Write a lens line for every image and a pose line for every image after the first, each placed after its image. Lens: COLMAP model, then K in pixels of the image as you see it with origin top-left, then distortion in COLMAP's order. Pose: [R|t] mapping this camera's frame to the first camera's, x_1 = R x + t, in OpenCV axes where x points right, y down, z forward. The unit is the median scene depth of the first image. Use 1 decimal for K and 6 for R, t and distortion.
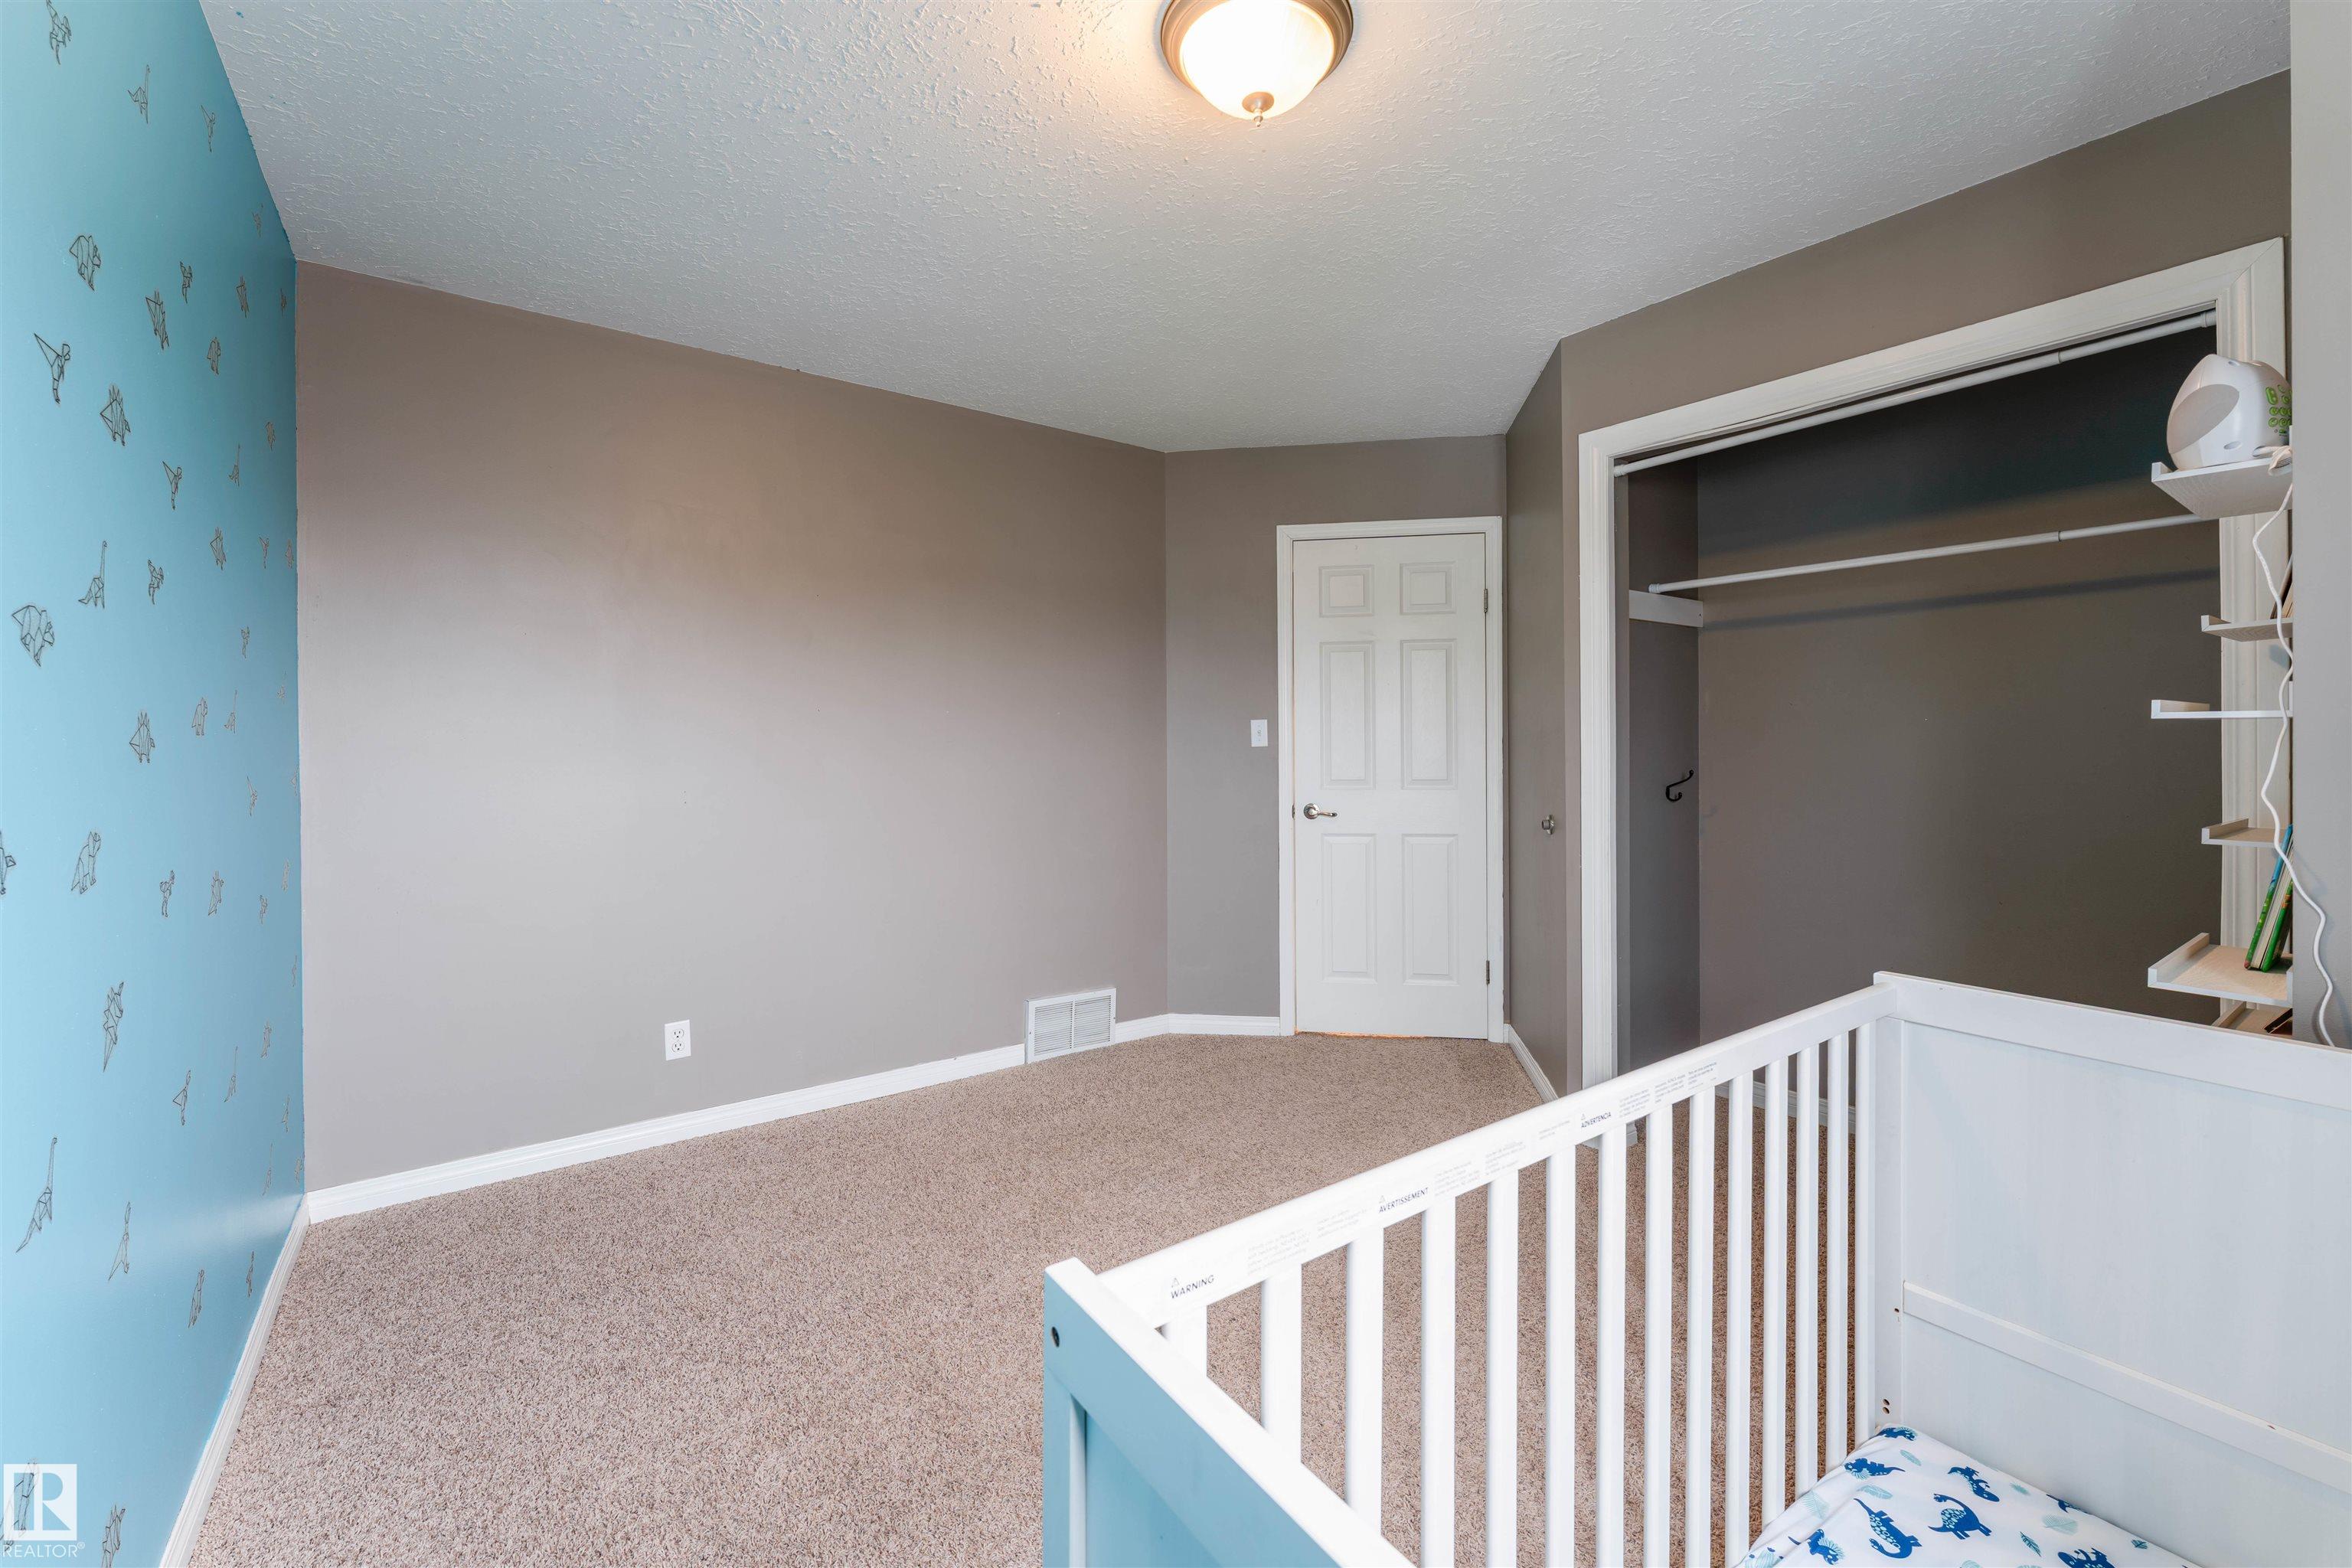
lens RADIAL K [[932.3, 0, 1172.8], [0, 932.3, 776.6], [0, 0, 1]] dist [0.000352, -0.000403]
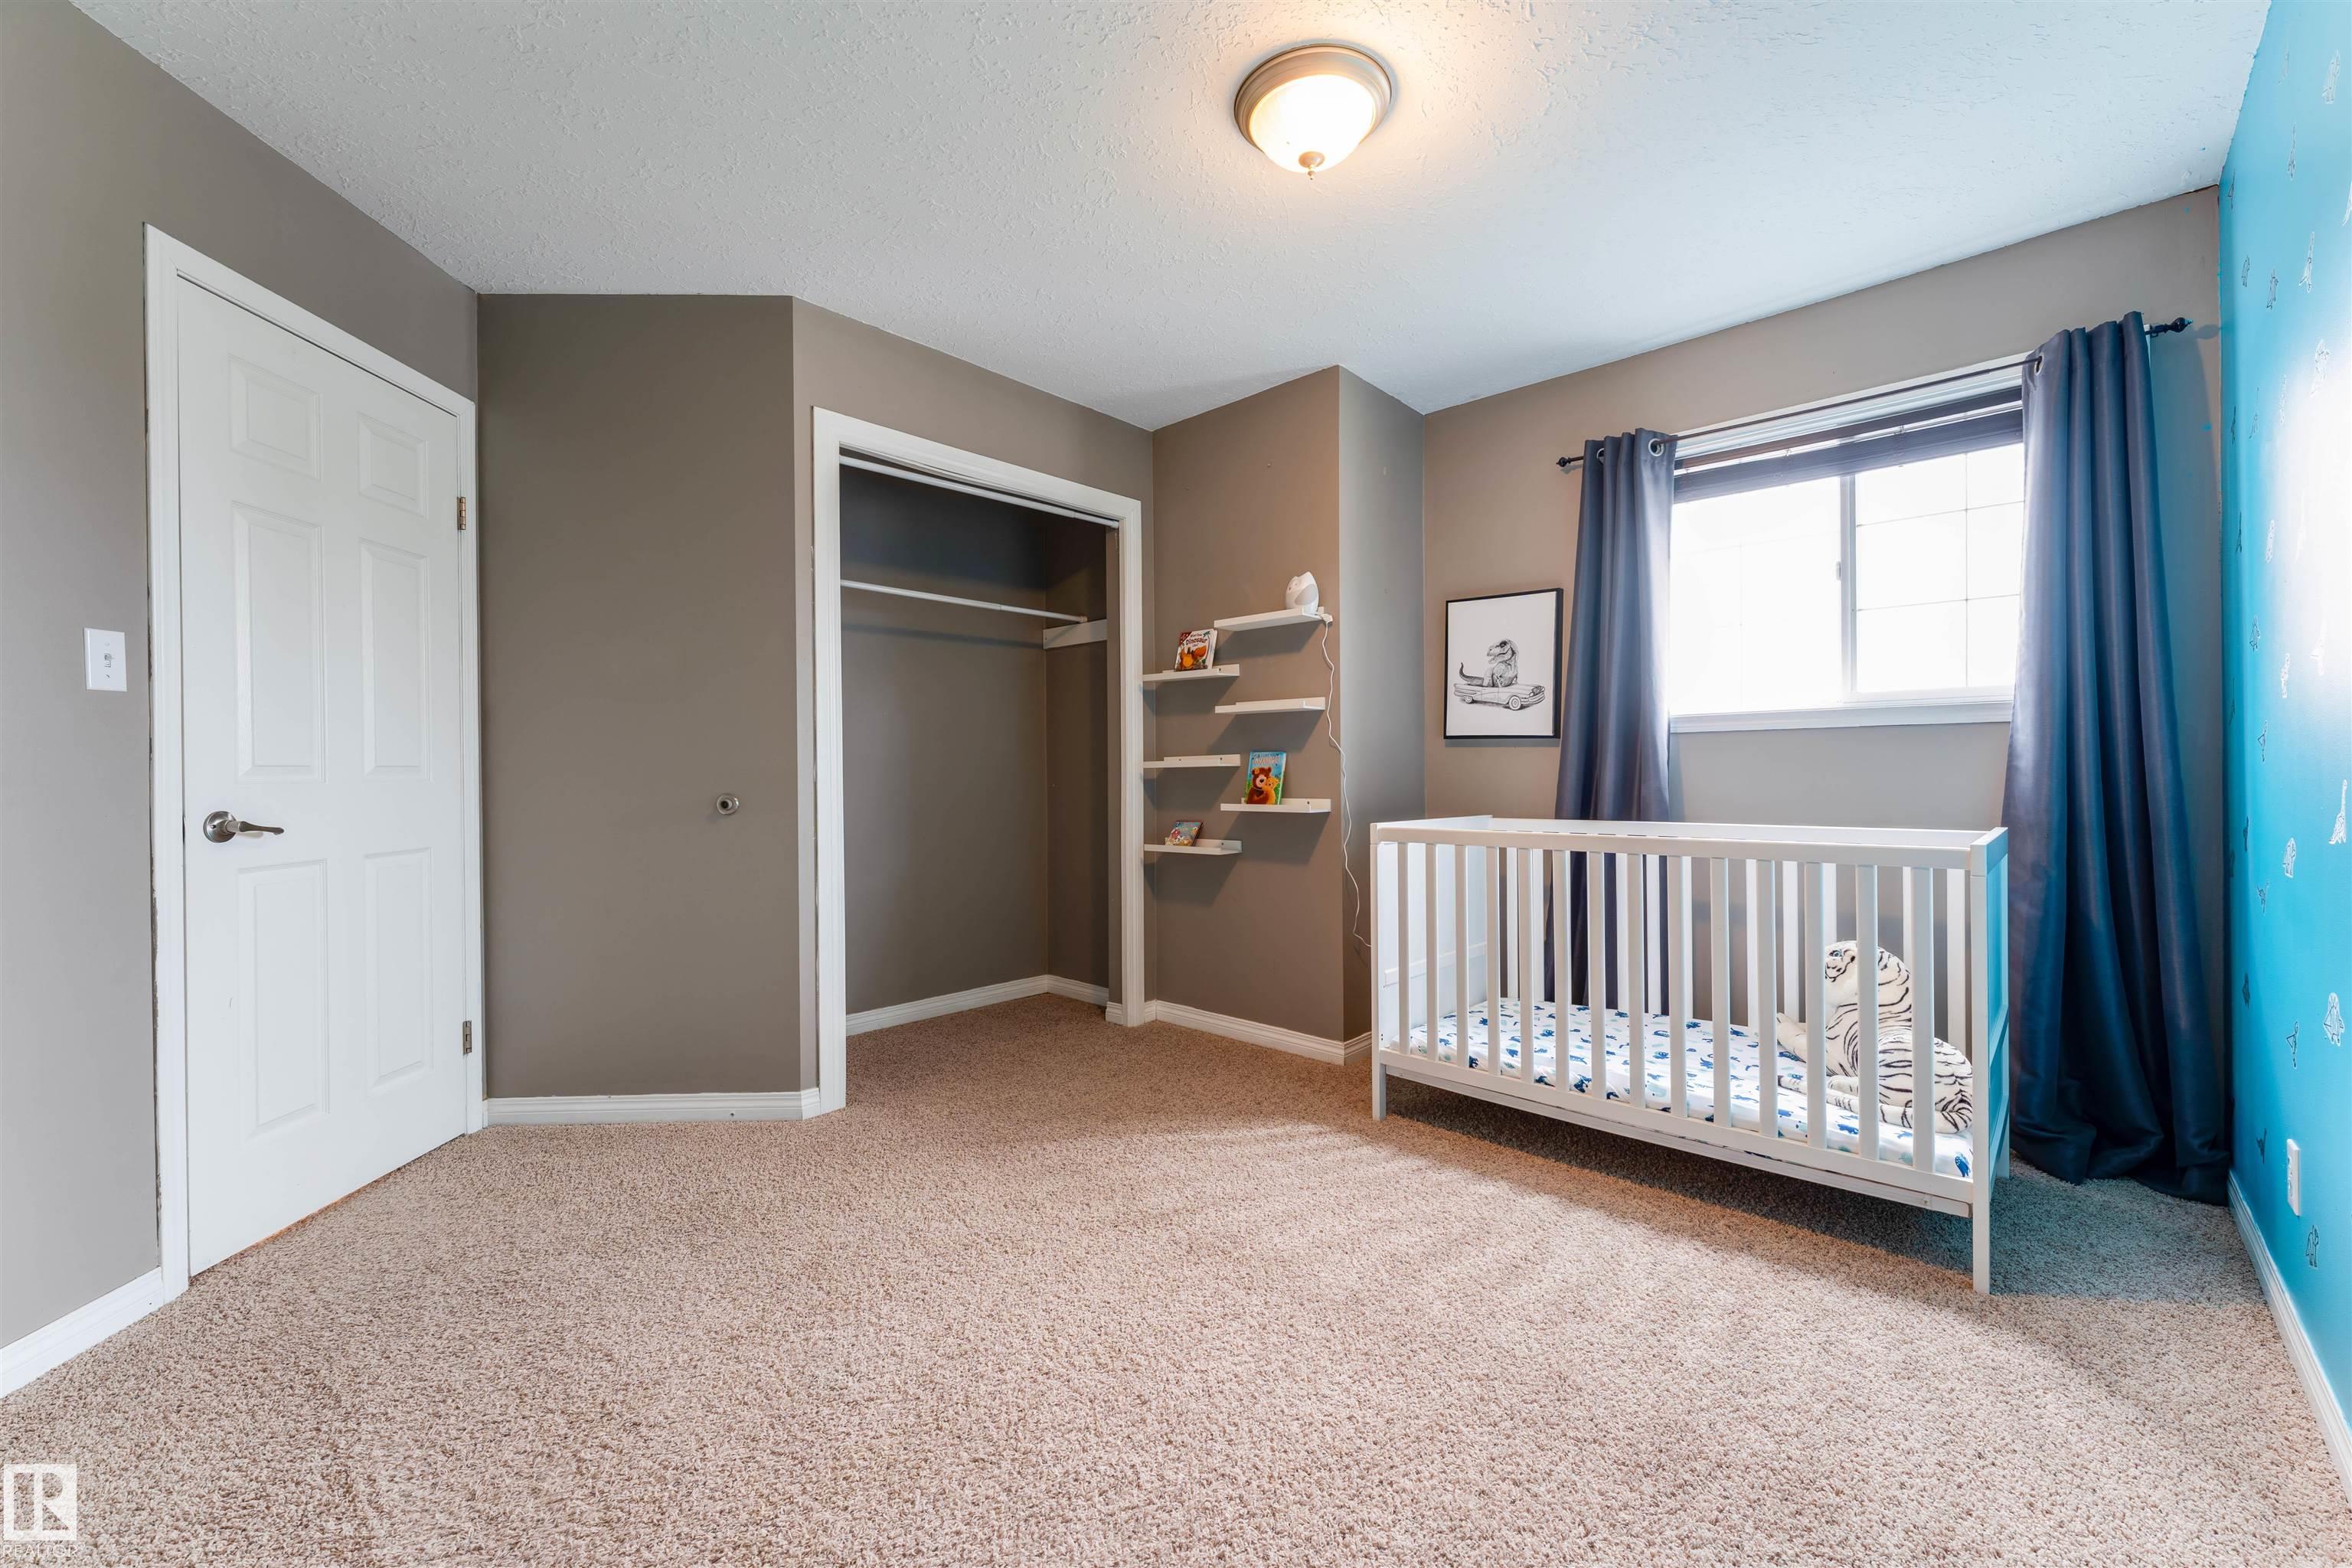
lens RADIAL K [[932.3, 0, 1172.8], [0, 932.3, 776.6], [0, 0, 1]] dist [0.000352, -0.000403]
pose [[-0.179376, -0.003169, 0.983775, -0.449232], [0.040841, 0.999109, 0.010665, 0.026202], [-0.982932, 0.042091, -0.179087, 0.587412]]
